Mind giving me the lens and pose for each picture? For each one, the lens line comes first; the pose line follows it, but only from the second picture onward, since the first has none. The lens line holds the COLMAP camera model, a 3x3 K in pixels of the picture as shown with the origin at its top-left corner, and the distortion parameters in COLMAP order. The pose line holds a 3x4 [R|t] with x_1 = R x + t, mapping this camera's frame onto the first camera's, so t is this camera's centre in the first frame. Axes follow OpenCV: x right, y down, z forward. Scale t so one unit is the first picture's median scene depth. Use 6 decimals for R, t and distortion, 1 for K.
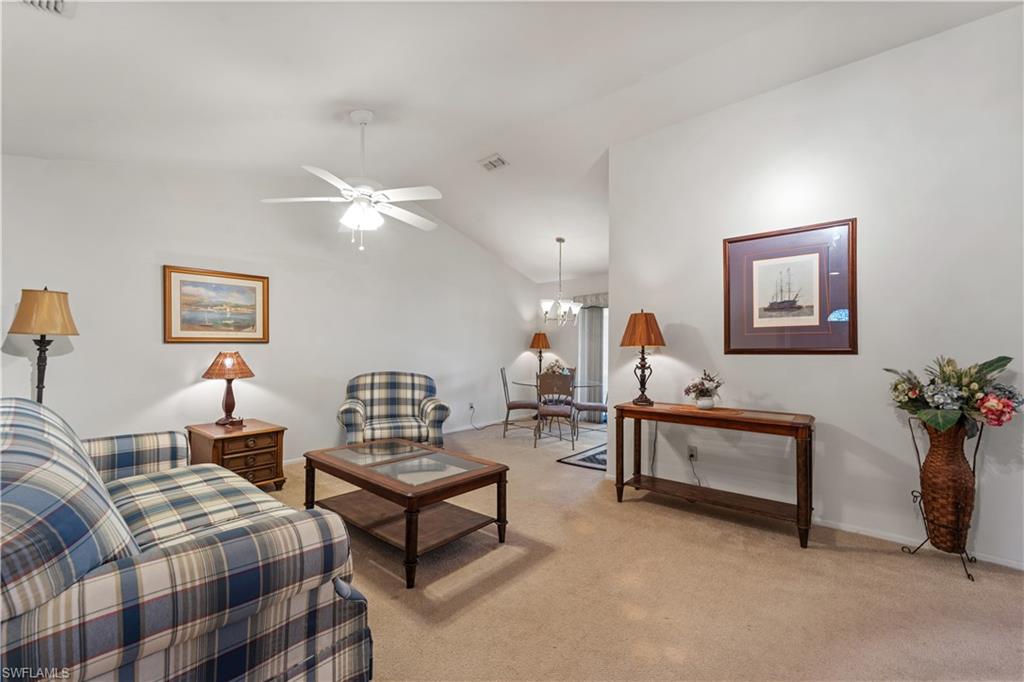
lens RADIAL K [[421.7, 0, 508.3], [0, 421.7, 351.5], [0, 0, 1]] dist [-0.018269, -0.000062]
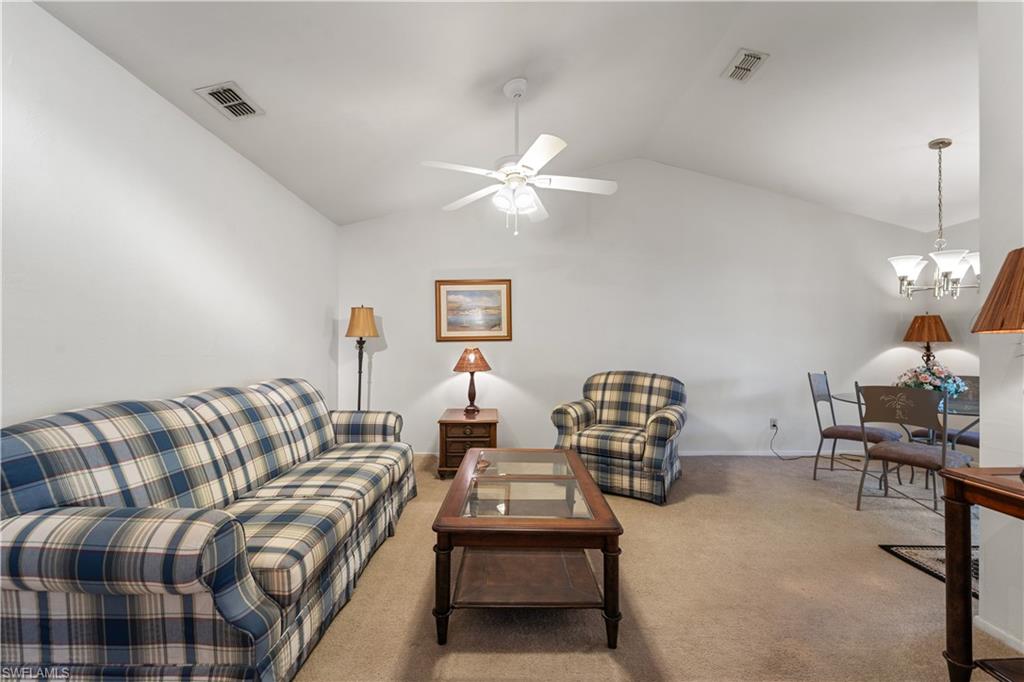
lens RADIAL K [[410.1, 0, 509.1], [0, 410.1, 345.8], [0, 0, 1]] dist [-0.006263, -0.000165]
pose [[0.638625, -0.007713, -0.769479, 0.247767], [0.002535, 0.999965, -0.007919, 0.002681], [0.769514, 0.003107, 0.638623, 0.330665]]
